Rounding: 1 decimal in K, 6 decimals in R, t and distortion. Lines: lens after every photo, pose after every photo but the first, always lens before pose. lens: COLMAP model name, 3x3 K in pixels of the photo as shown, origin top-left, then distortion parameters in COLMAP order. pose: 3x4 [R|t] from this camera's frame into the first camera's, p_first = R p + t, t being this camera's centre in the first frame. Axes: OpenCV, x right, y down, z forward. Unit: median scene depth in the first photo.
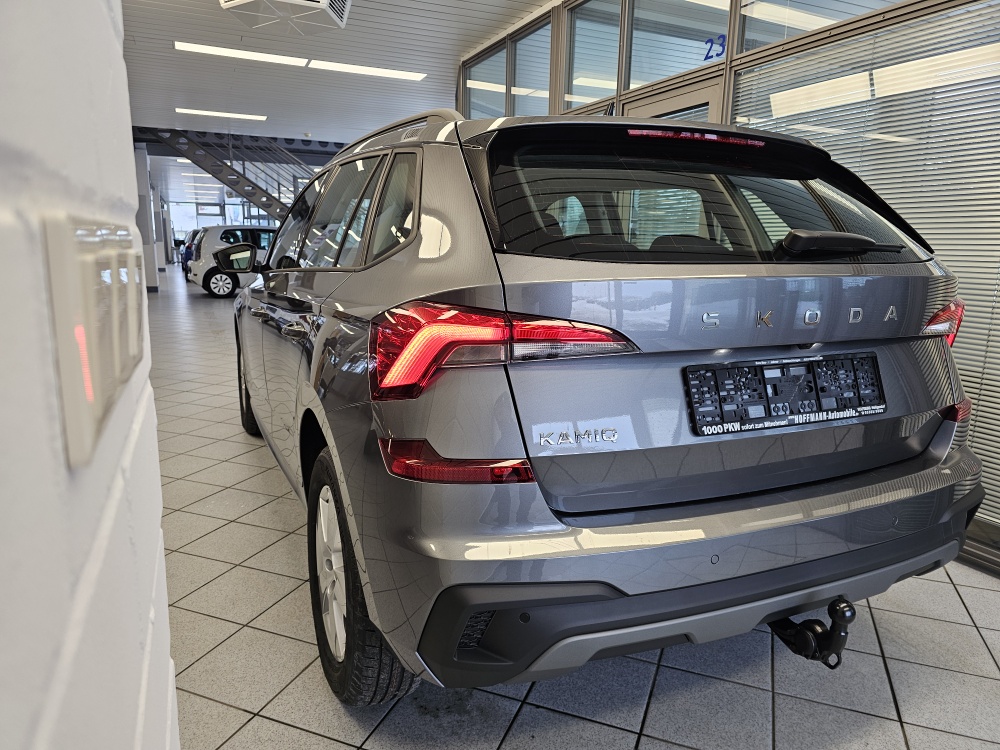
lens RADIAL K [[663.3, 0, 499.9], [0, 663.3, 367.9], [0, 0, 1]] dist [0.061022, -0.061936]
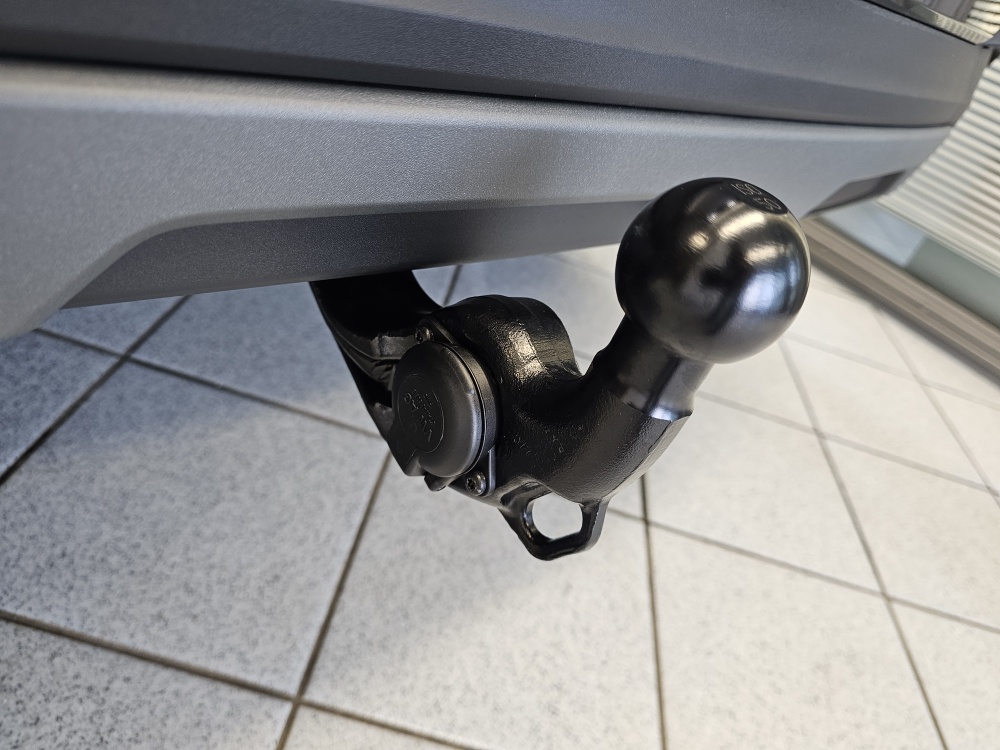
lens RADIAL K [[663.3, 0, 499.9], [0, 663.3, 367.9], [0, 0, 1]] dist [0.061022, -0.061936]
pose [[0.929720, 0.071525, 0.361254, 0.087676], [-0.236518, 0.867873, 0.436871, 0.068927], [-0.282275, -0.491611, 0.823796, 0.185648]]
